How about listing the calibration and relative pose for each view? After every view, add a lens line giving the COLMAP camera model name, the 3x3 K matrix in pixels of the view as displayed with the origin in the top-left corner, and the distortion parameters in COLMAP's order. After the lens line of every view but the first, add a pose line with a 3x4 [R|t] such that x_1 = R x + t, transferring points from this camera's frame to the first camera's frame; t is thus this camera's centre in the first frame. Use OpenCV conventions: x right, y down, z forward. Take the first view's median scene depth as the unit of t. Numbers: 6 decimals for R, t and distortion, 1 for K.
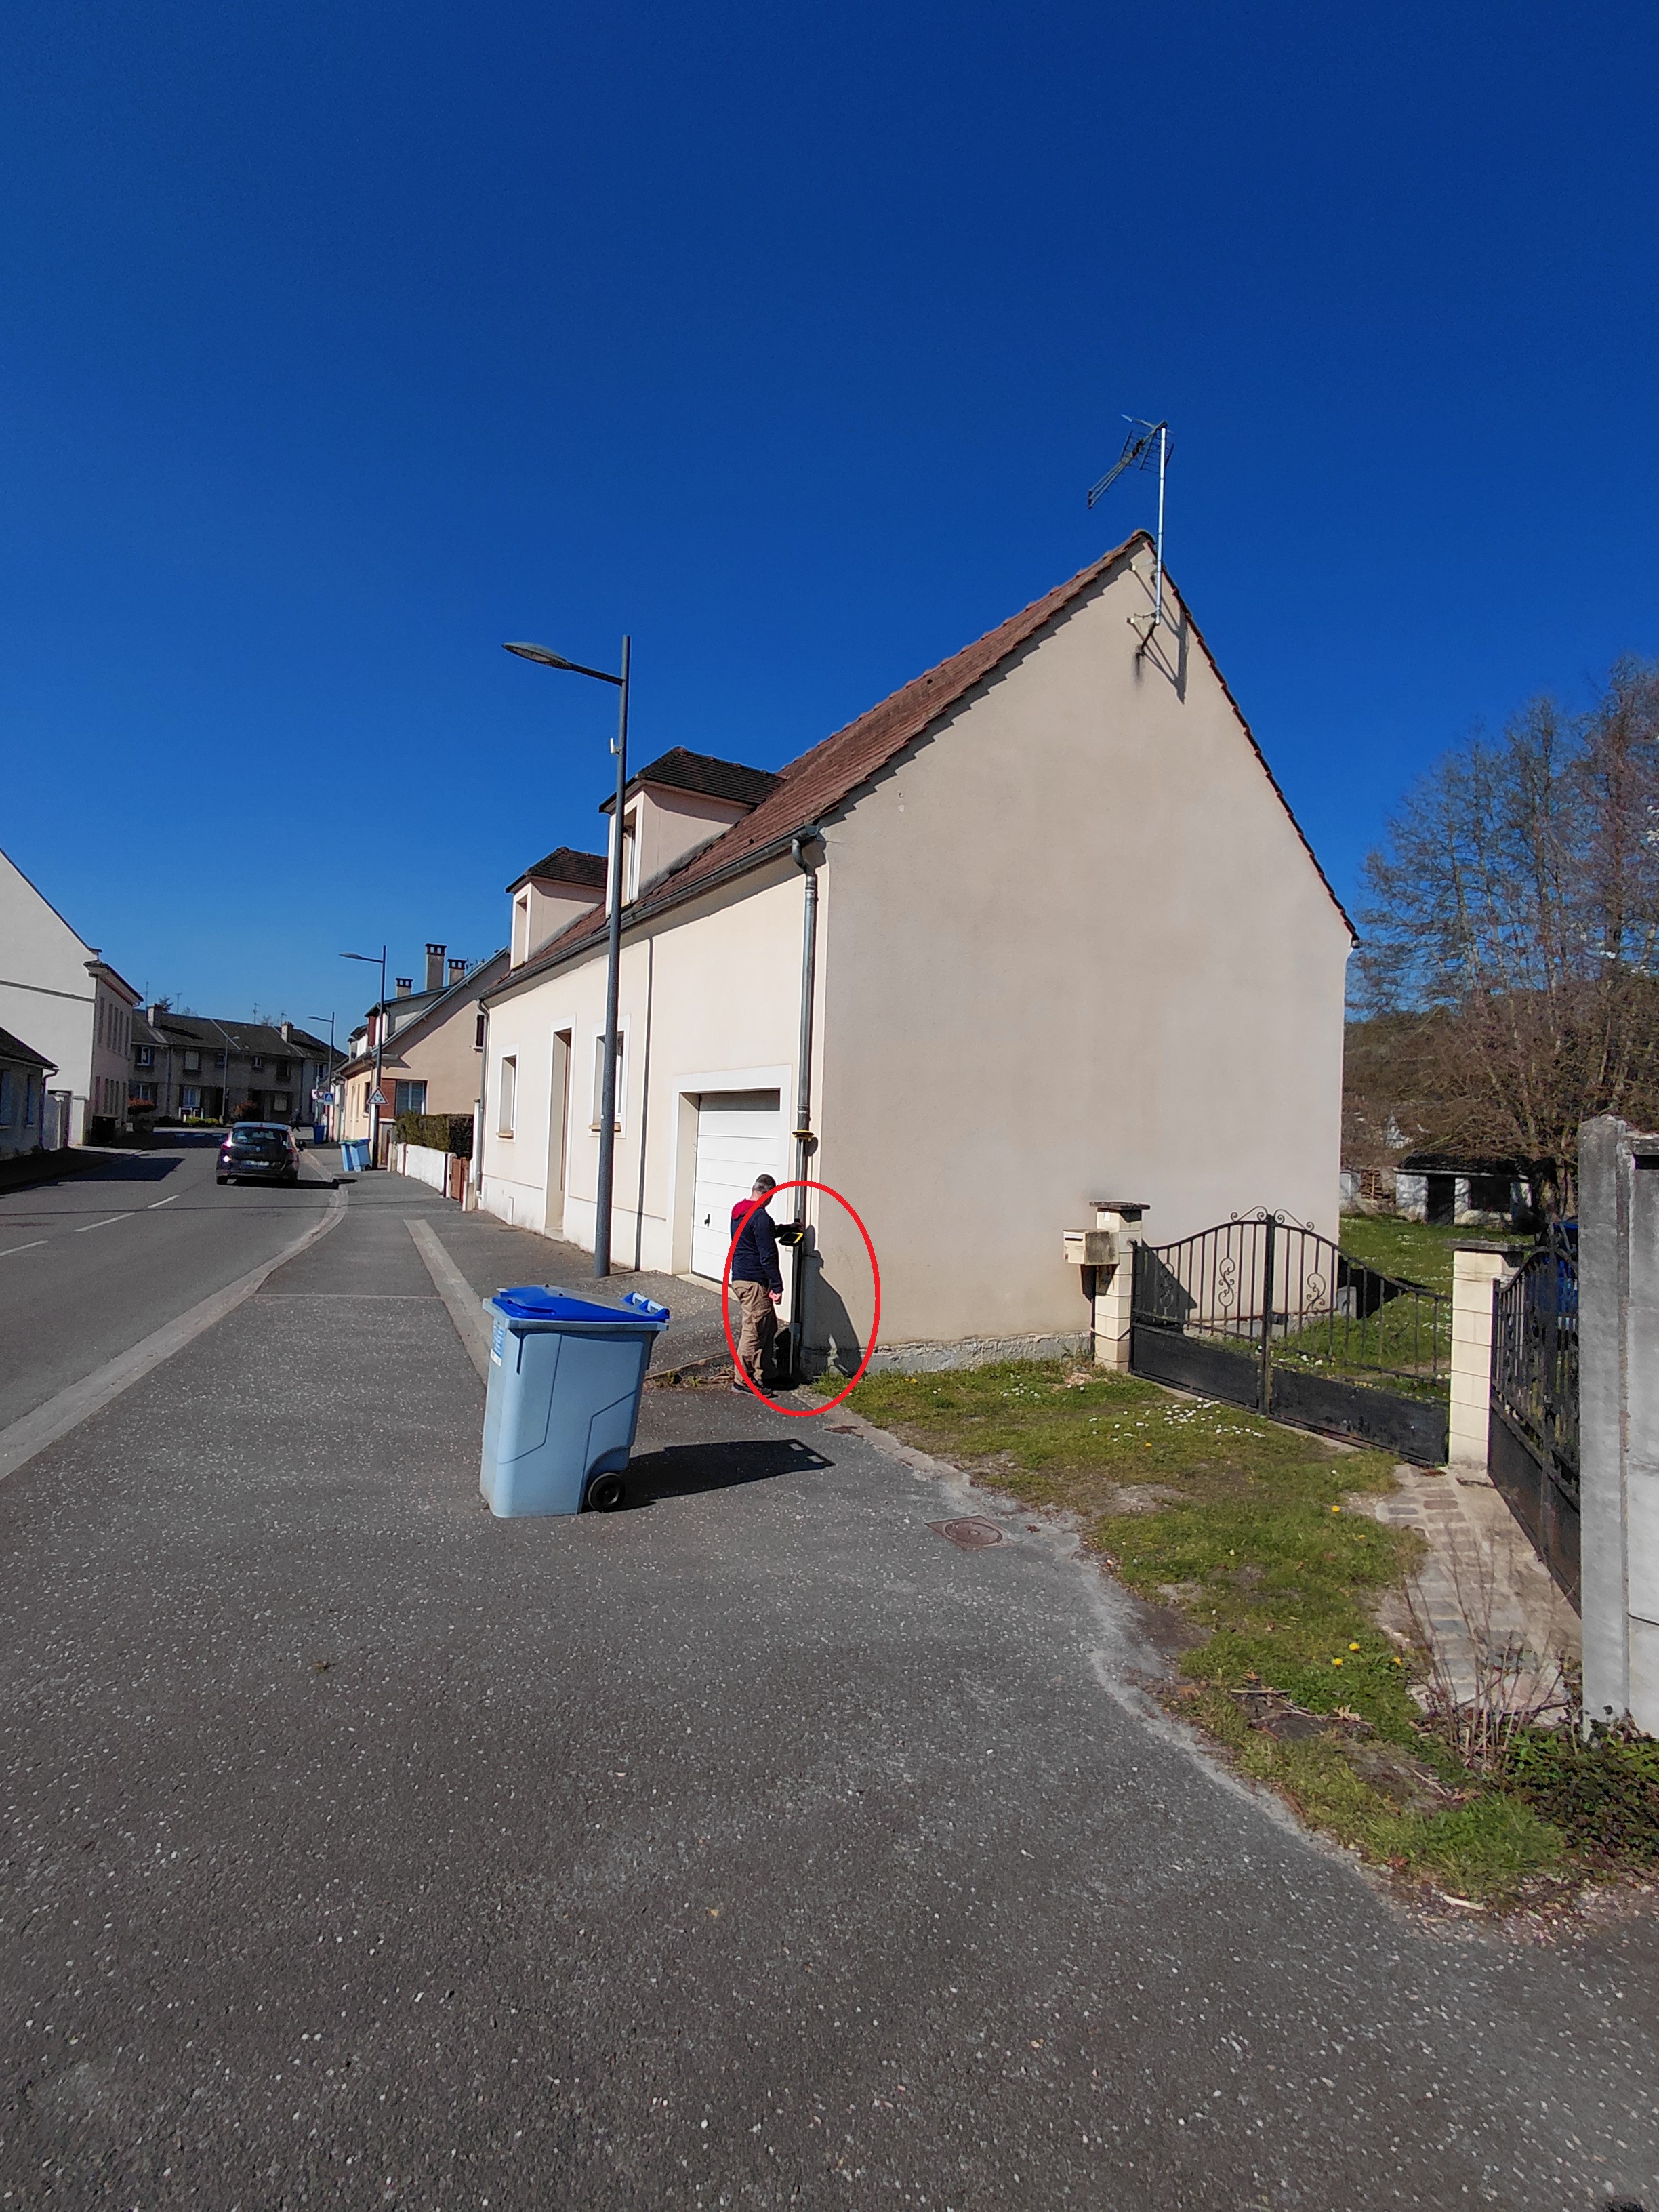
lens RADIAL K [[1016.4, 0, 834.3], [0, 1016.4, 1120.2], [0, 0, 1]] dist [0.000578, -0.000213]
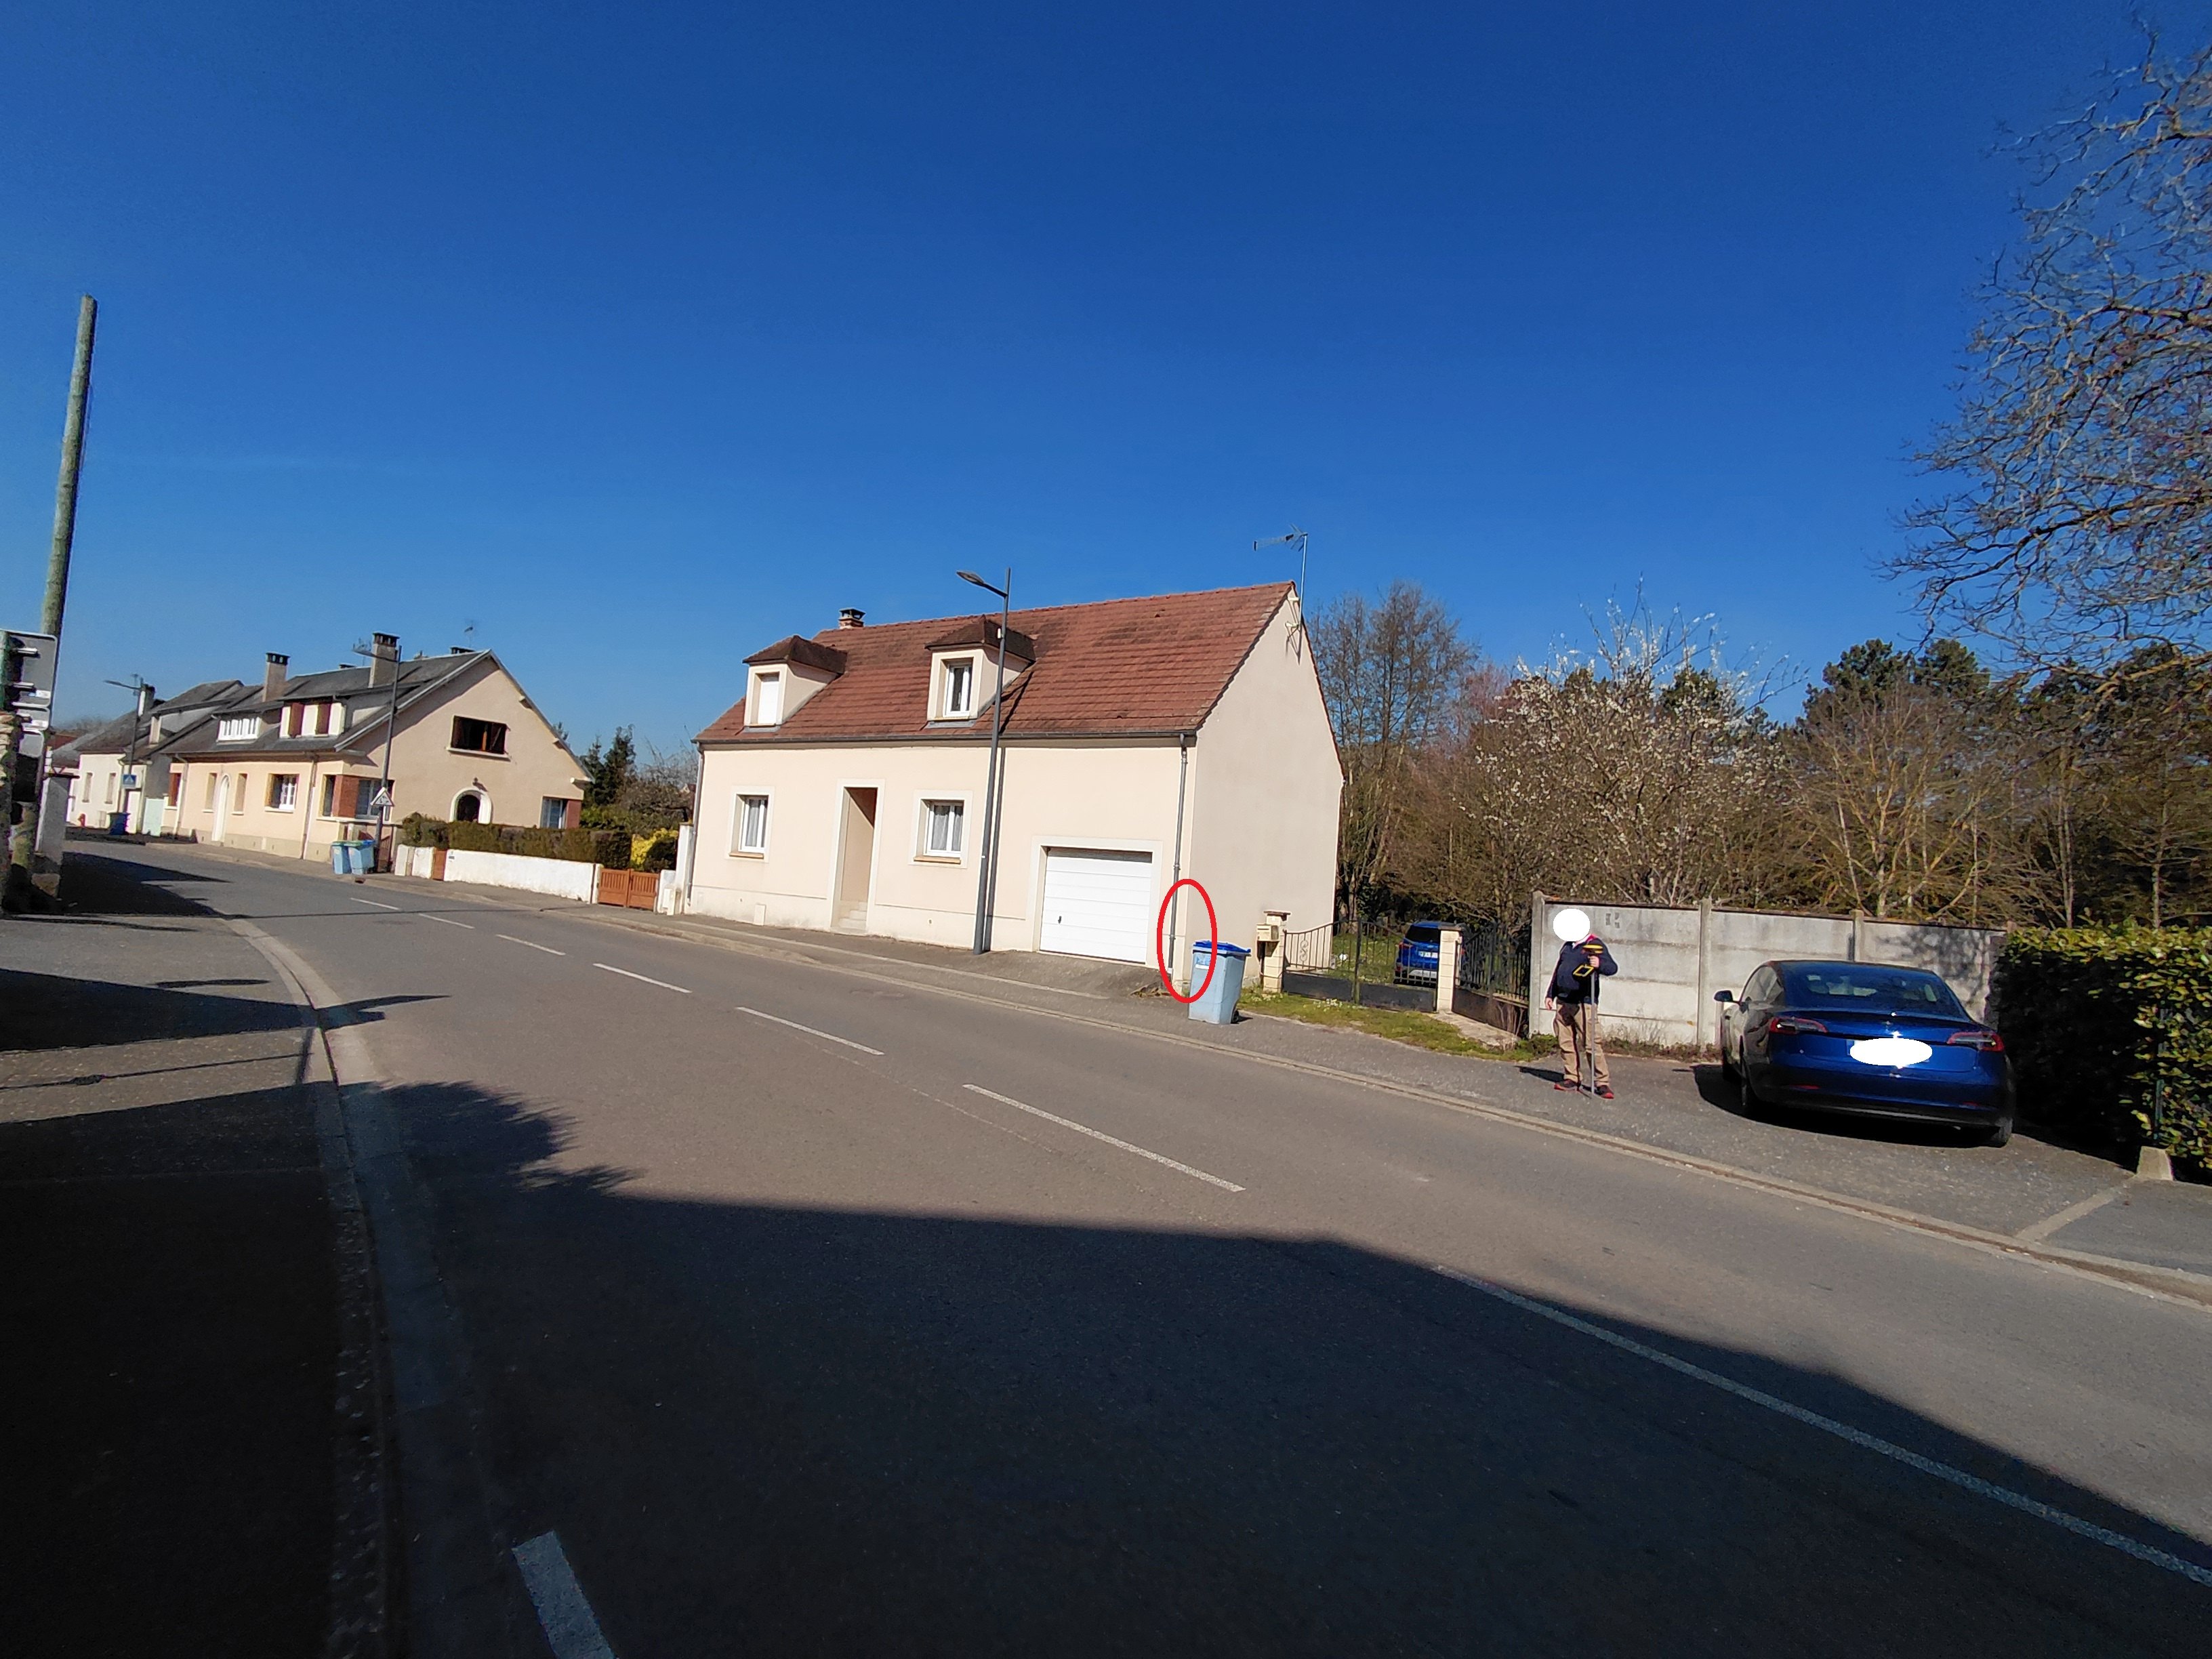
lens RADIAL K [[1016.4, 0, 1117.1], [0, 1016.4, 818.7], [0, 0, 1]] dist [0.000578, -0.000213]
pose [[0.888232, 0.051370, 0.456513, -0.815893], [-0.045381, 0.998679, -0.024081, -0.036093], [-0.457147, 0.000672, 0.889391, -0.579961]]
